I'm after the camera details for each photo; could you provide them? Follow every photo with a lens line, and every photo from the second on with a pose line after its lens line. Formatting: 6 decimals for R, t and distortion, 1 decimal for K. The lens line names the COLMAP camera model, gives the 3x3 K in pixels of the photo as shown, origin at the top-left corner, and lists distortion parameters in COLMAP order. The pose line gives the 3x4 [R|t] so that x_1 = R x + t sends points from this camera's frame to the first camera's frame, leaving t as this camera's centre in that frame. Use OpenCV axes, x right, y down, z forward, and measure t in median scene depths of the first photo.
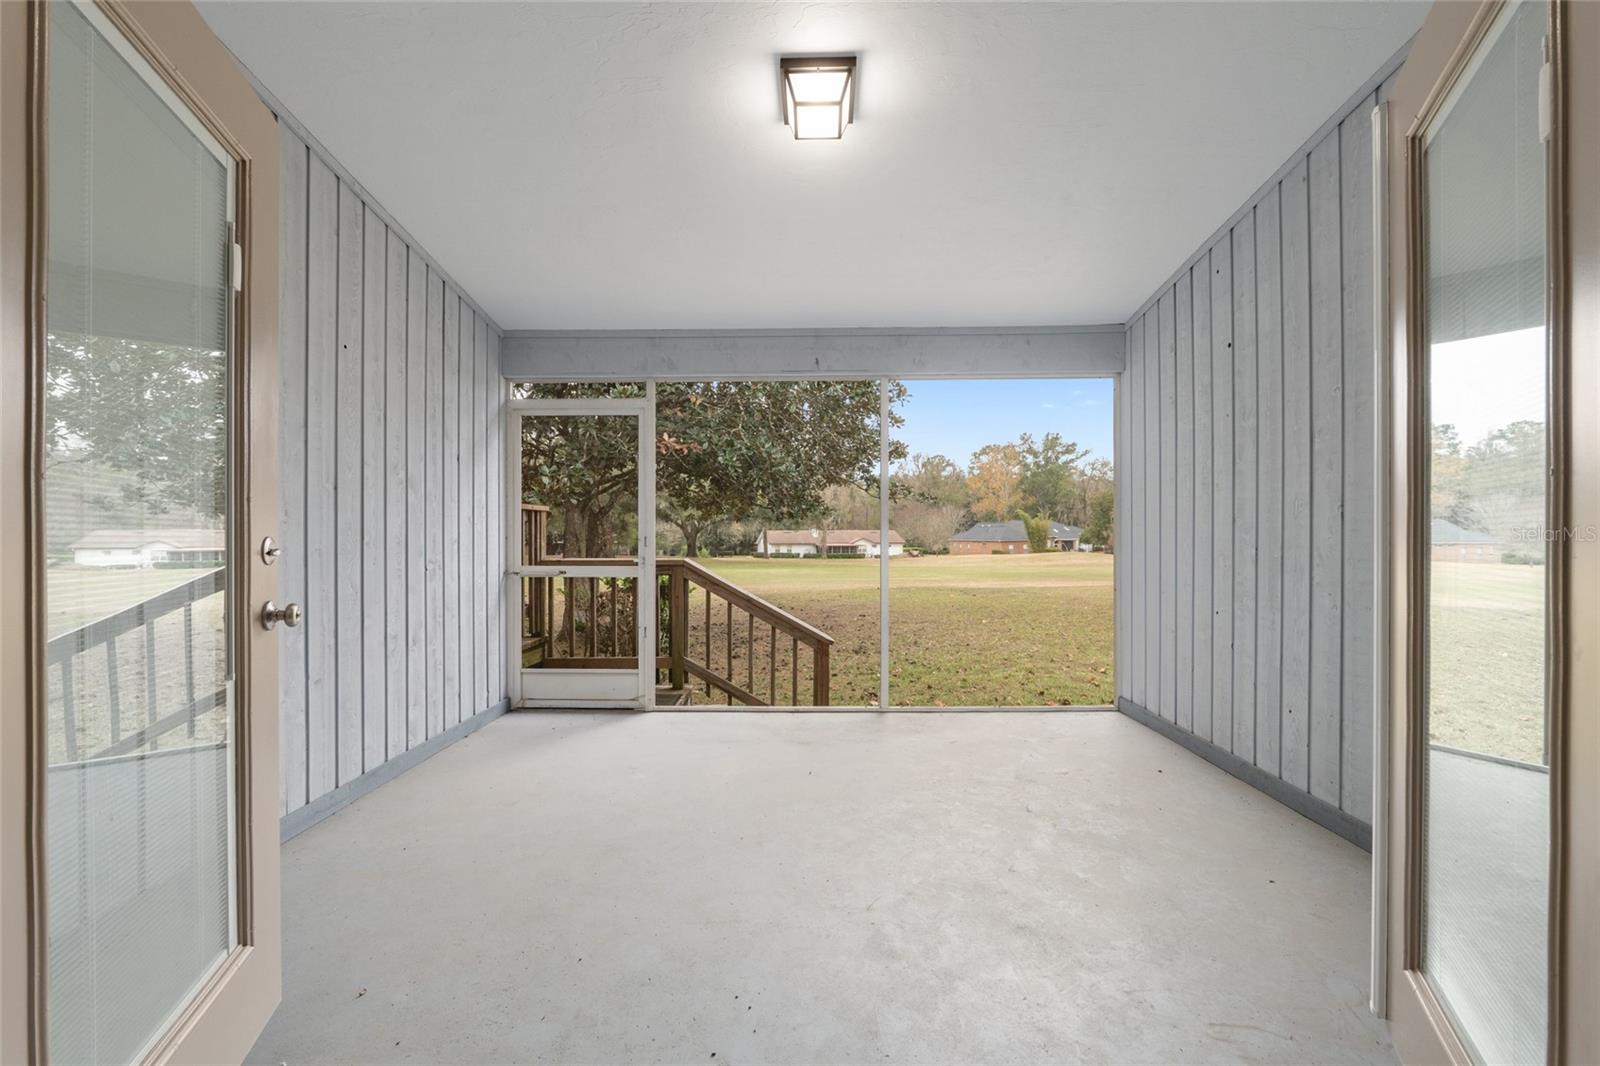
lens RADIAL K [[679.4, 0, 783.9], [0, 679.4, 533.0], [0, 0, 1]] dist [-0.013749, 0.000006]
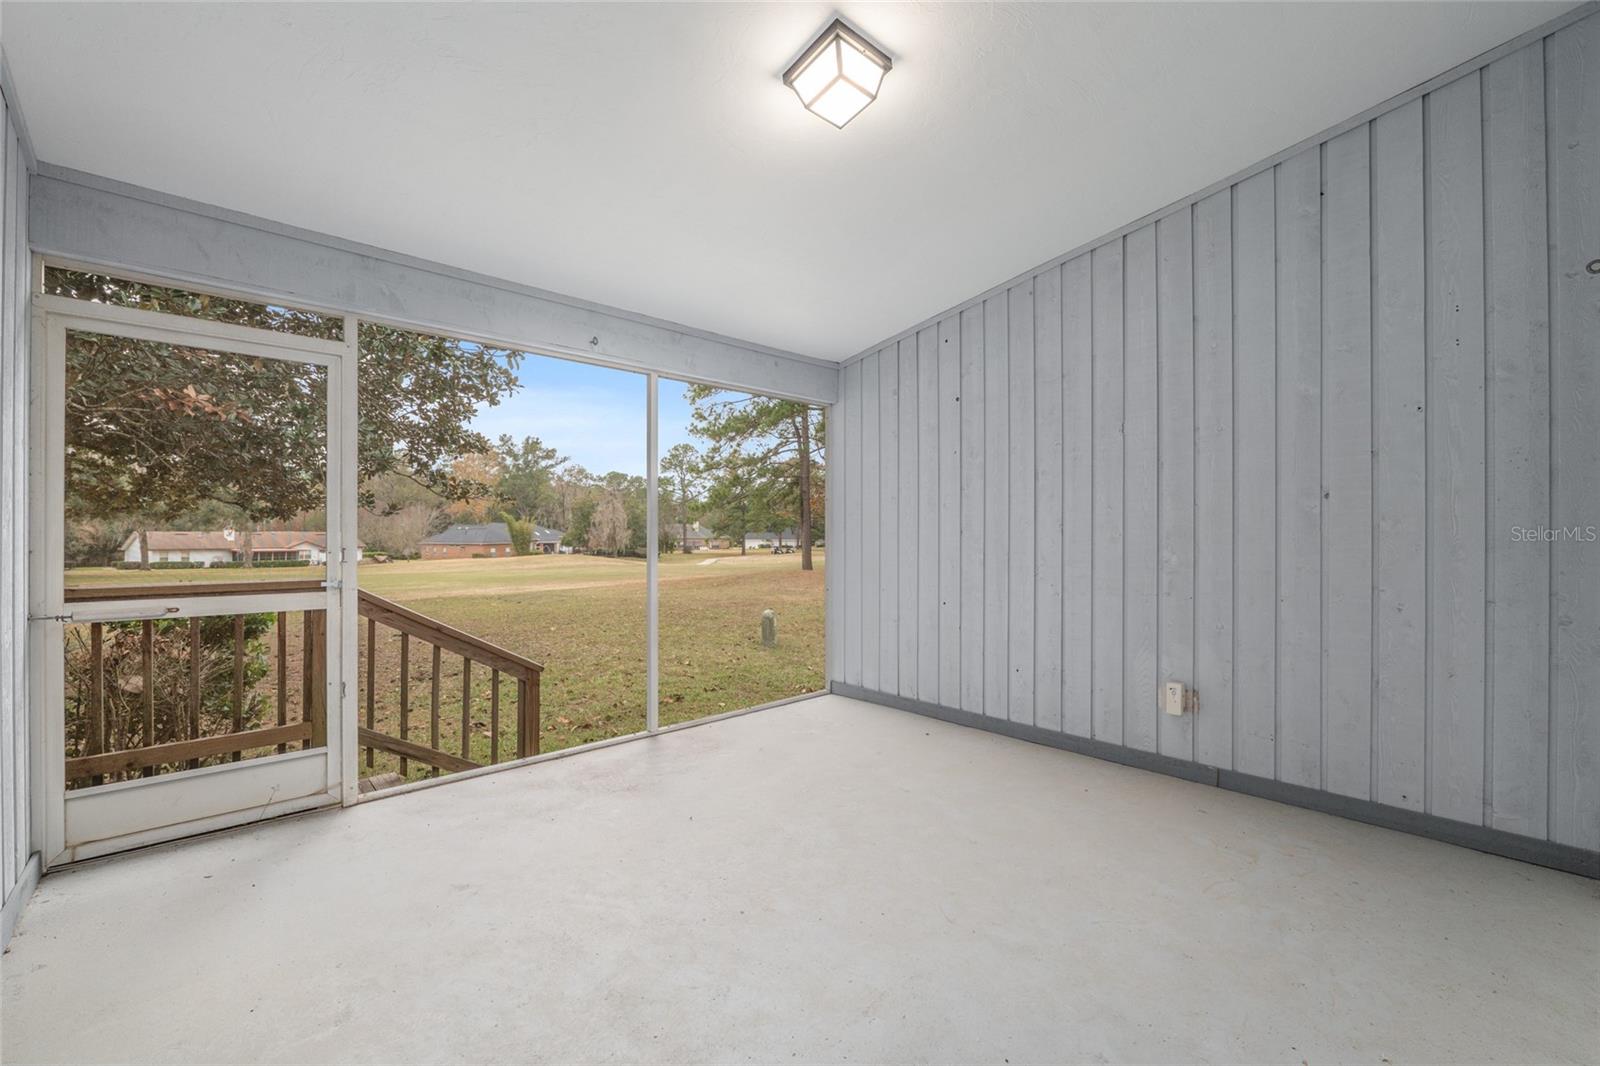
lens RADIAL K [[667.7, 0, 800.0], [0, 667.7, 533.0], [0, 0, 1]] dist [-0.009987, -0.000049]
pose [[0.712300, 0.006309, 0.701847, -0.264522], [-0.003538, 0.999979, -0.005399, -0.005168], [-0.701866, 0.001362, 0.712307, 0.163362]]
